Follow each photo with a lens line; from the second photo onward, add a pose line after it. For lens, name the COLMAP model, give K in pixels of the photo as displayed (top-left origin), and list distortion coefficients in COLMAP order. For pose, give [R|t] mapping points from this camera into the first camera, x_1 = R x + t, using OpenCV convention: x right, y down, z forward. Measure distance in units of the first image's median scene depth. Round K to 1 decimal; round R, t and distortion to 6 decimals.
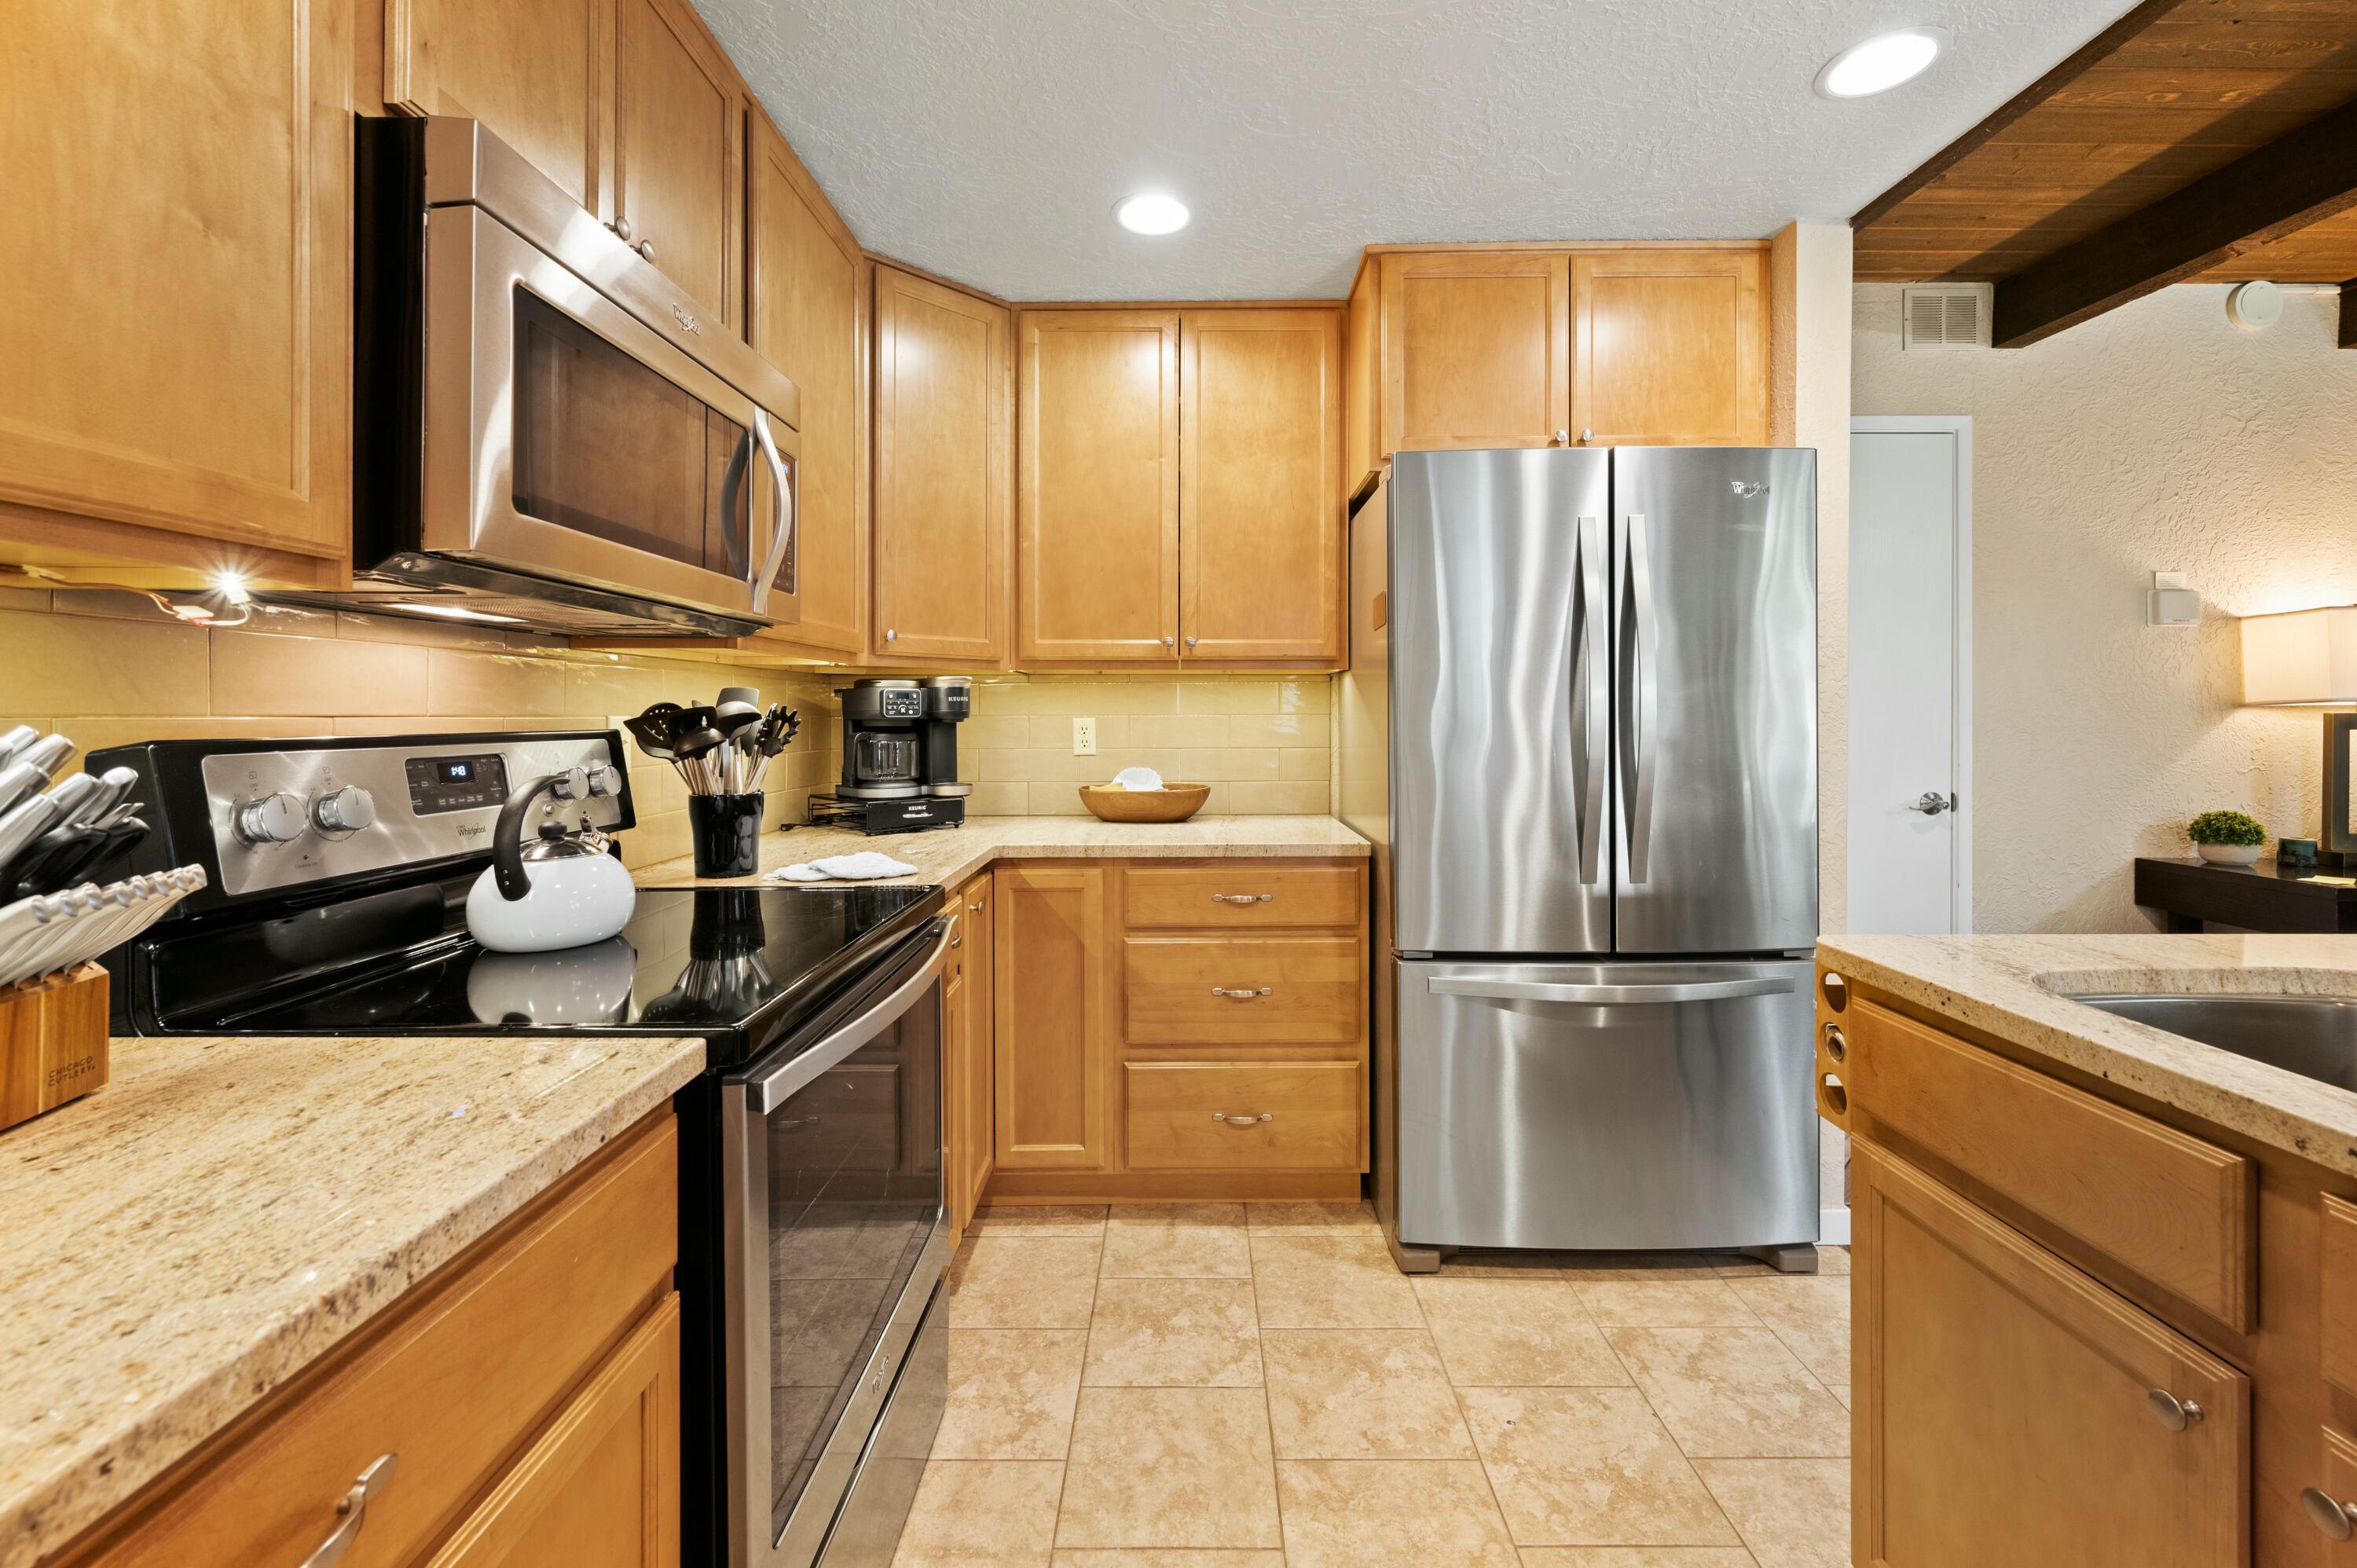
lens RADIAL K [[952.0, 0, 1185.3], [0, 952.0, 712.1], [0, 0, 1]] dist [-0.001980, -0.000308]
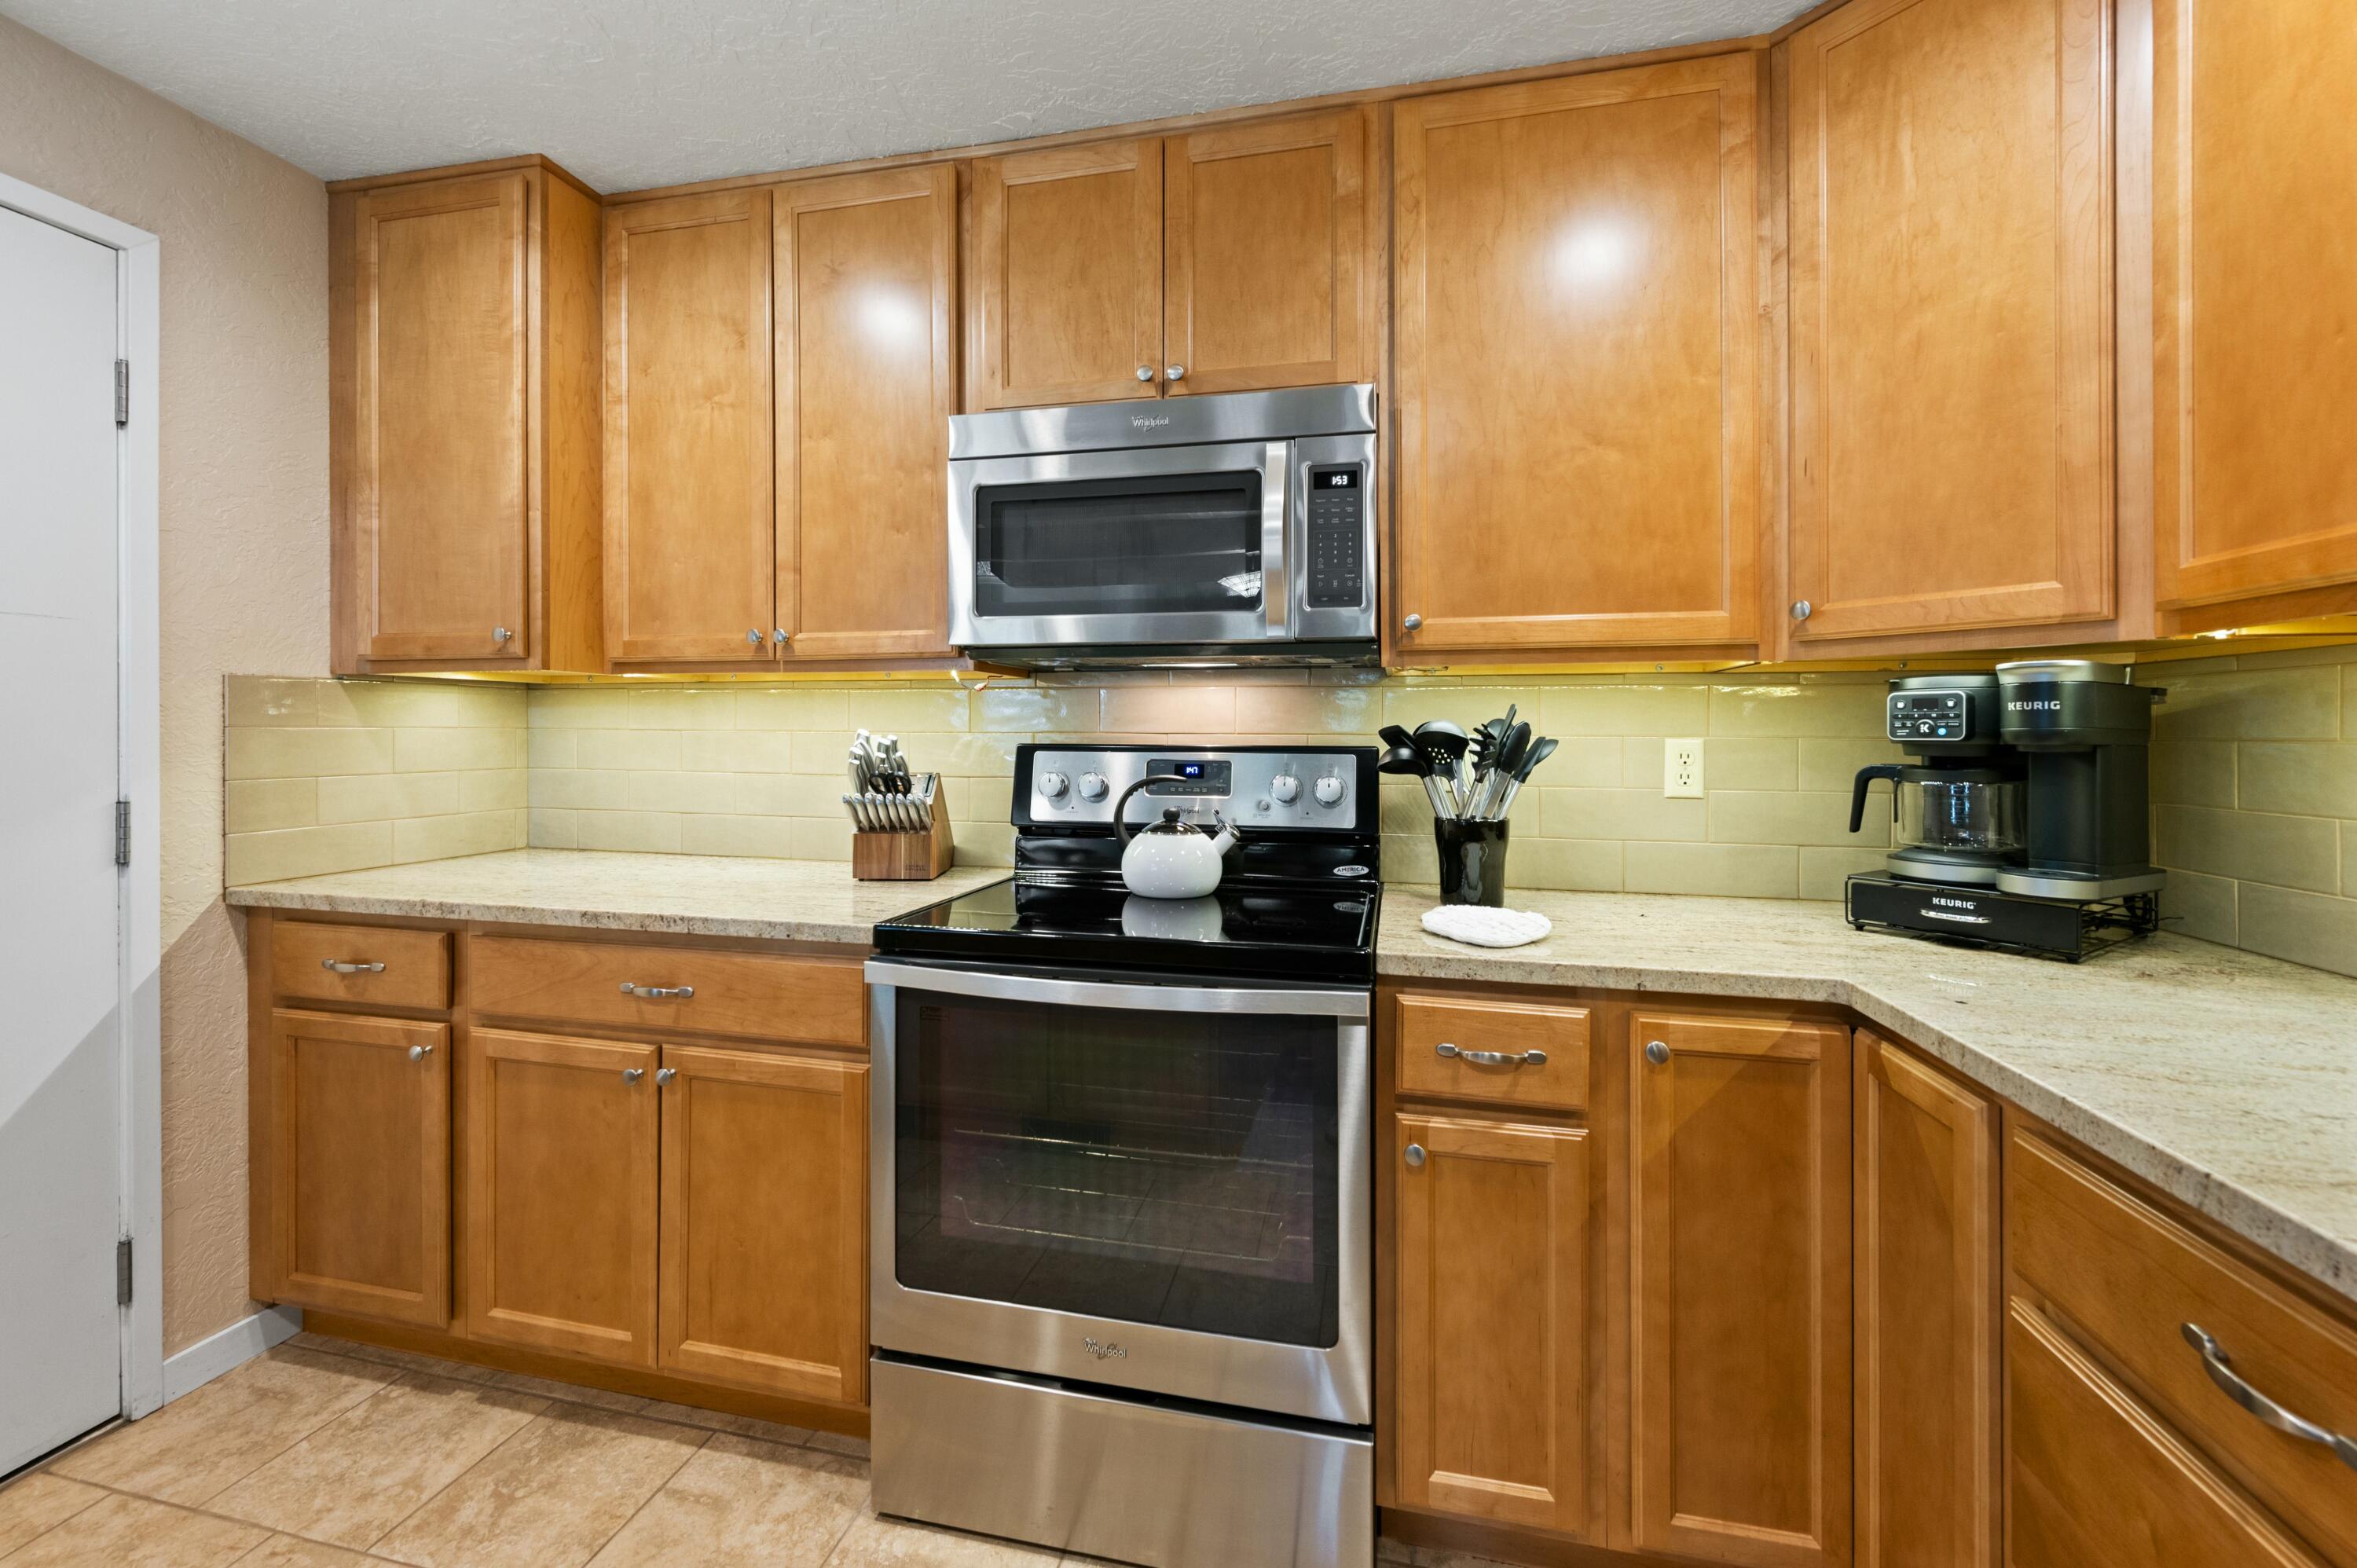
lens RADIAL K [[952.0, 0, 1174.7], [0, 952.0, 729.3], [0, 0, 1]] dist [-0.001980, -0.000308]
pose [[-0.218508, -0.005056, -0.975822, 0.402097], [-0.001524, 0.999987, -0.004840, 0.002373], [0.975834, 0.000429, -0.218513, 0.745640]]
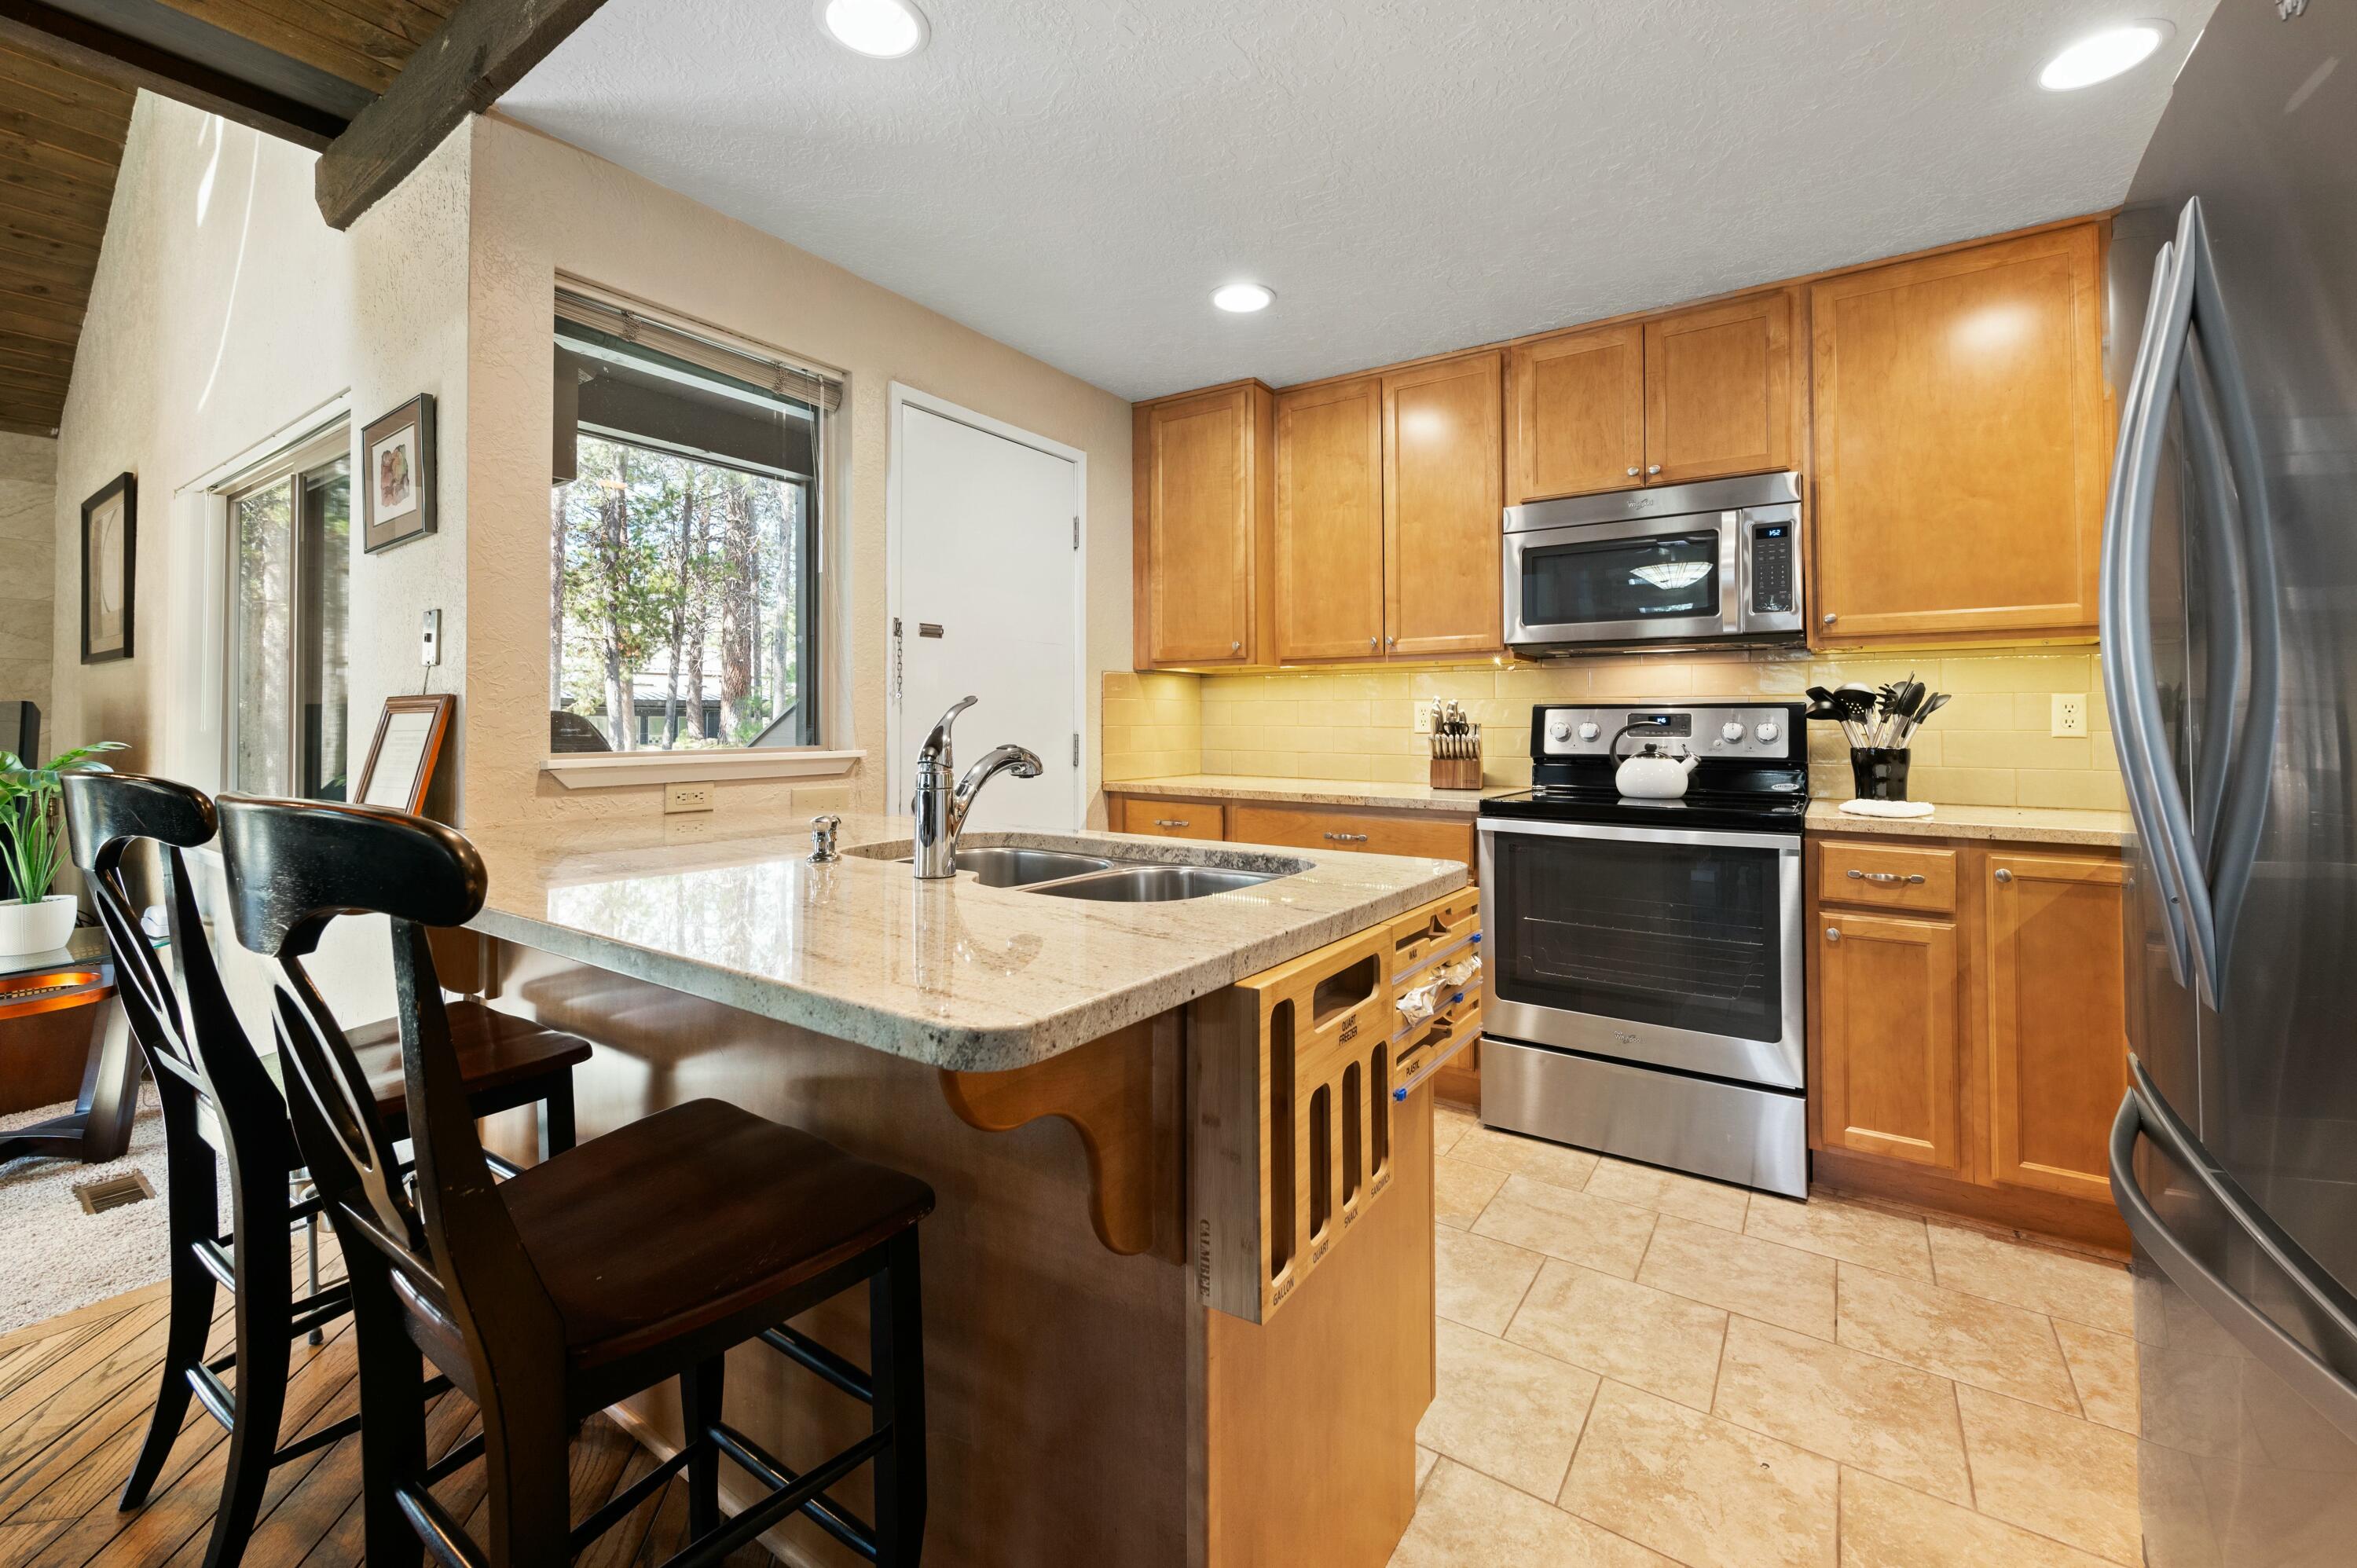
lens RADIAL K [[952.0, 0, 1176.0], [0, 952.0, 707.0], [0, 0, 1]] dist [-0.001980, -0.000308]
pose [[-0.564073, -0.014334, -0.825601, 1.003634], [0.000485, 0.999843, -0.017691, 0.039644], [0.825725, -0.010380, -0.563978, 0.758243]]
